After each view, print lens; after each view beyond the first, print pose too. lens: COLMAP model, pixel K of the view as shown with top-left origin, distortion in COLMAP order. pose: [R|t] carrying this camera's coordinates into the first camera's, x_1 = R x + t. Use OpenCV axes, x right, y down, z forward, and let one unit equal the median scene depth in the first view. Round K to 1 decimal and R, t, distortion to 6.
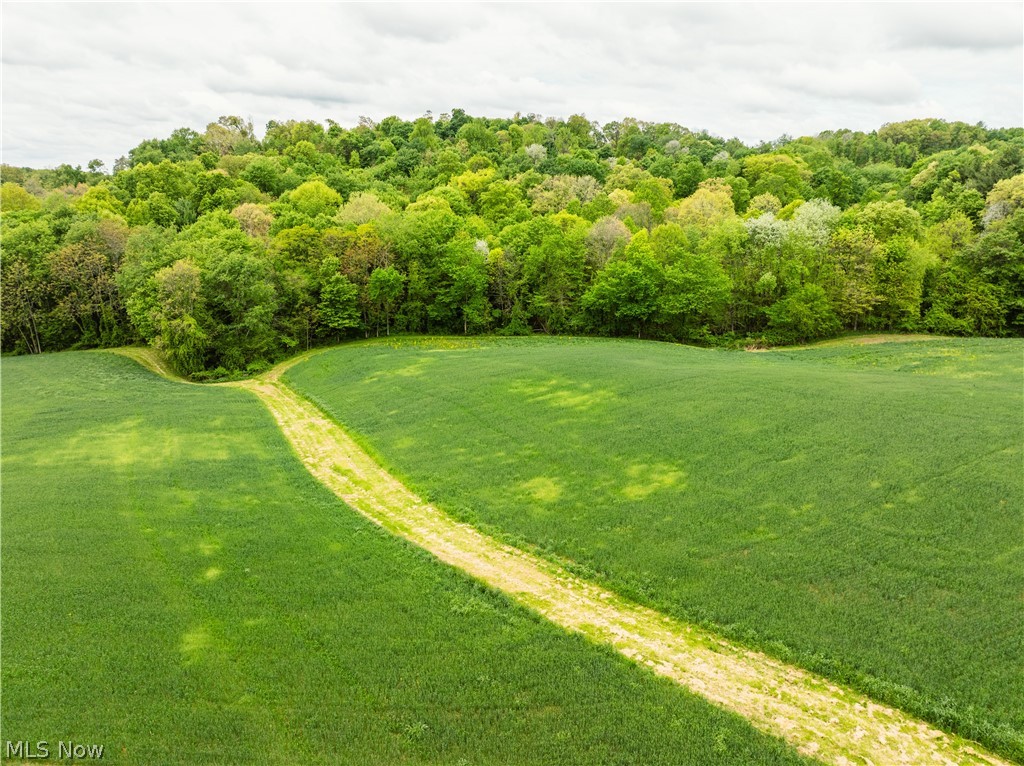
lens RADIAL K [[713.9, 0, 512.0], [0, 713.9, 383.0], [0, 0, 1]] dist [-0.062352, 0.029440]
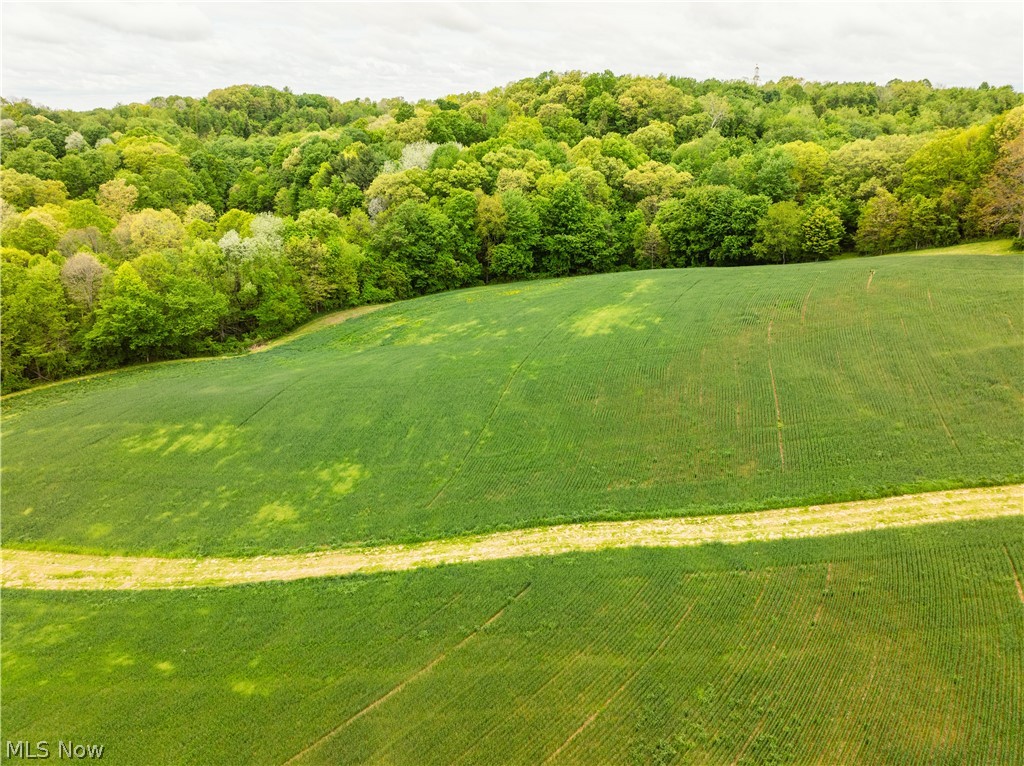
lens RADIAL K [[713.9, 0, 512.0], [0, 713.9, 383.0], [0, 0, 1]] dist [-0.062352, 0.029440]
pose [[0.630902, -0.276682, 0.724852, -0.274180], [0.219111, 0.959761, 0.175637, -0.107203], [-0.744280, 0.048013, 0.666139, -0.121120]]
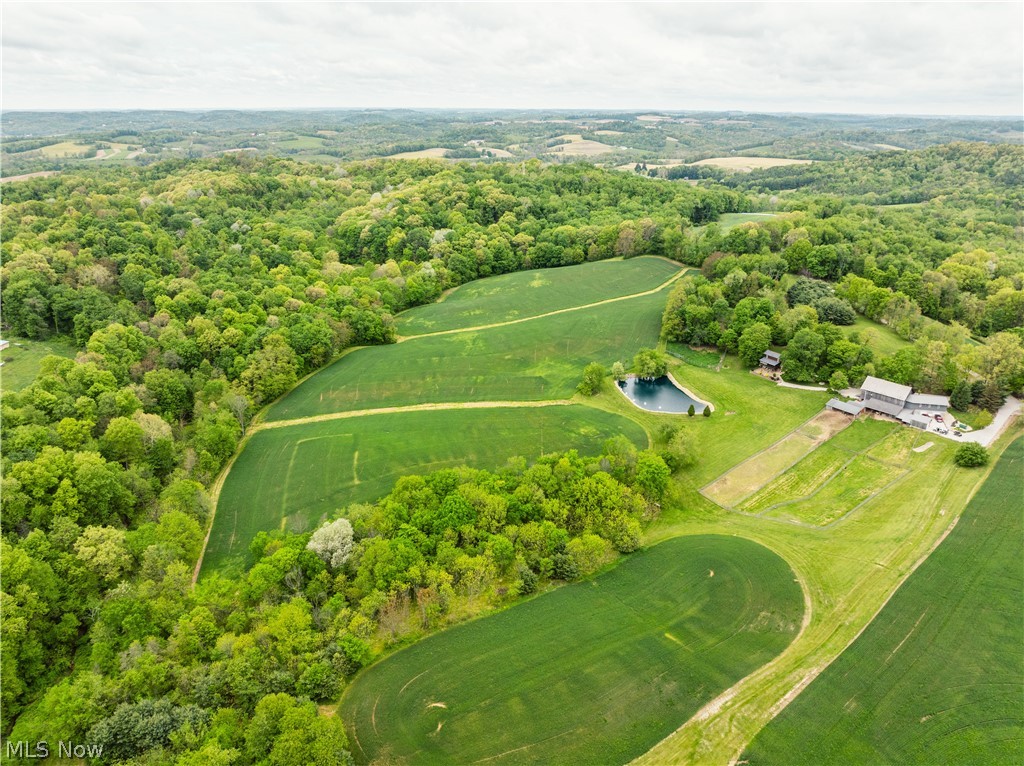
lens RADIAL K [[713.9, 0, 512.0], [0, 713.9, 383.0], [0, 0, 1]] dist [-0.062352, 0.029440]
pose [[0.297692, -0.339883, 0.892109, -3.440272], [0.264114, 0.927324, 0.265166, -0.598141], [-0.917400, 0.156681, 0.365825, -0.861492]]
